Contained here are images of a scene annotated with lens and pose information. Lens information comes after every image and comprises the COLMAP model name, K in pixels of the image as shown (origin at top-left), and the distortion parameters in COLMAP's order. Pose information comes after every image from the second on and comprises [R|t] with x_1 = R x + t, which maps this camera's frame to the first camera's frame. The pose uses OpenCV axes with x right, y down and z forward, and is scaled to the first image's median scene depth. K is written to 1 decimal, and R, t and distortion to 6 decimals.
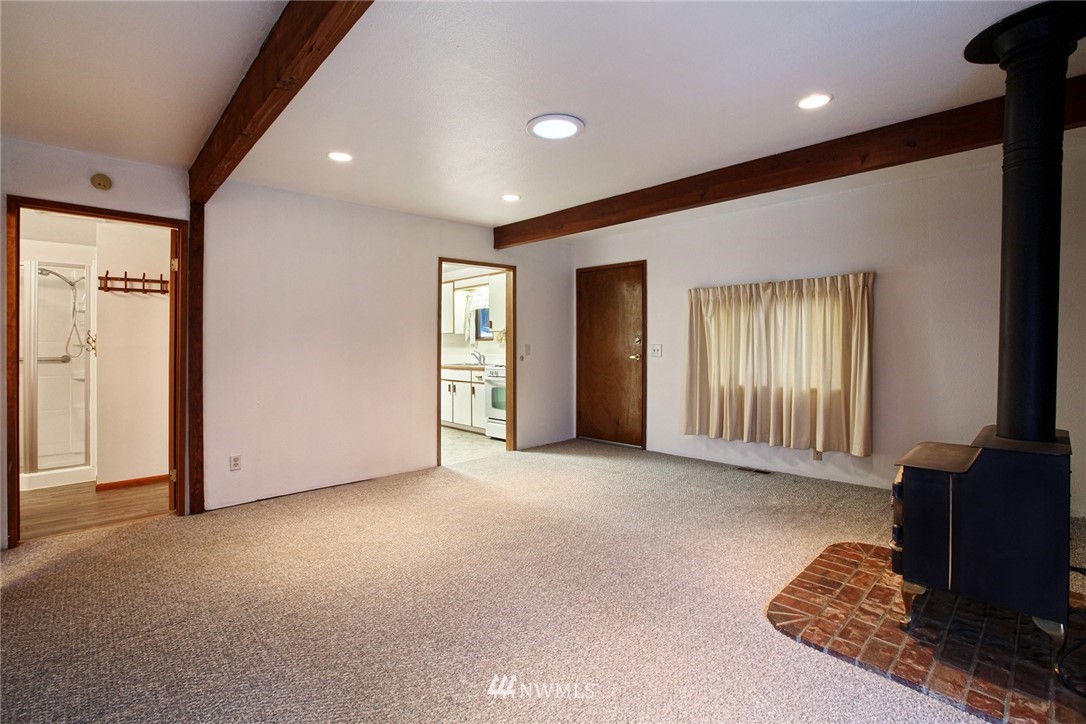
lens RADIAL K [[505.0, 0, 540.4], [0, 505.0, 347.5], [0, 0, 1]] dist [-0.093526, 0.054572]
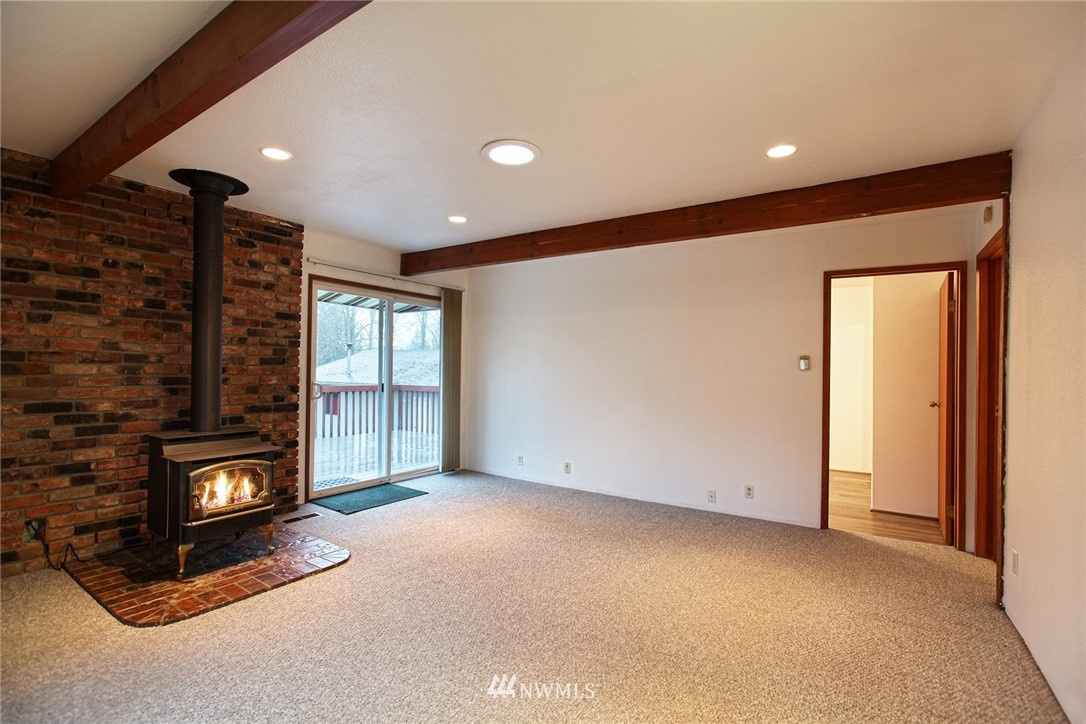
lens RADIAL K [[498.7, 0, 552.8], [0, 498.7, 367.6], [0, 0, 1]] dist [-0.035544, 0.011920]
pose [[-0.968812, -0.006876, -0.247700, 0.200821], [-0.008906, 0.999935, 0.007075, -0.041814], [0.247635, 0.009060, -0.968811, 2.191038]]
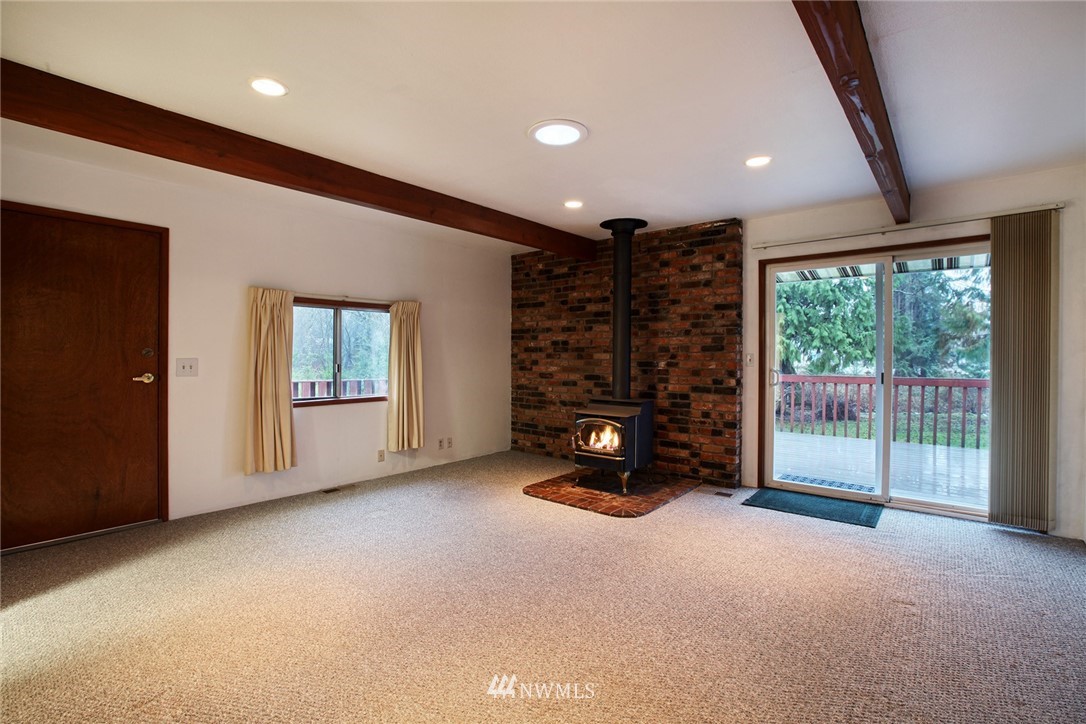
lens RADIAL K [[498.7, 0, 552.8], [0, 498.7, 367.6], [0, 0, 1]] dist [-0.035544, 0.011920]
pose [[-0.147574, -0.011469, 0.988985, -1.028003], [0.004513, 0.999915, 0.012269, 0.002119], [-0.989041, 0.006274, -0.147509, 1.270156]]
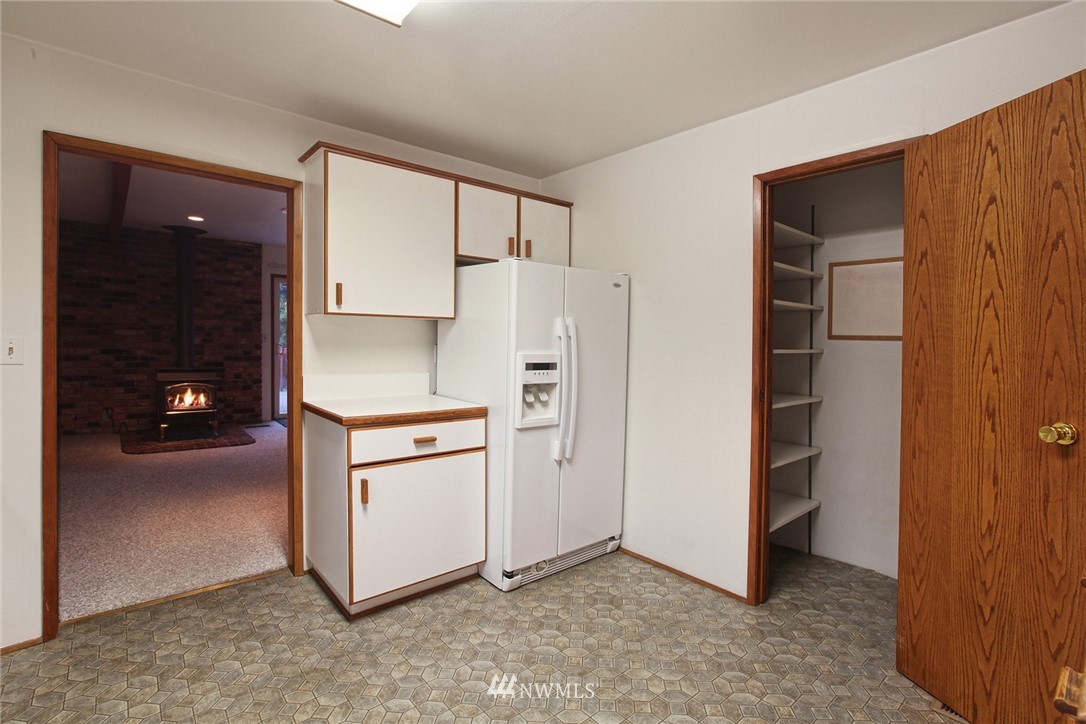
lens RADIAL K [[519.0, 0, 547.0], [0, 519.0, 364.9], [0, 0, 1]] dist [0.001625, 0.000294]
pose [[-0.998506, -0.021945, 0.050043, -1.065900], [-0.019187, 0.998305, 0.054939, -0.039099], [-0.051164, 0.053896, -0.997235, 3.088368]]
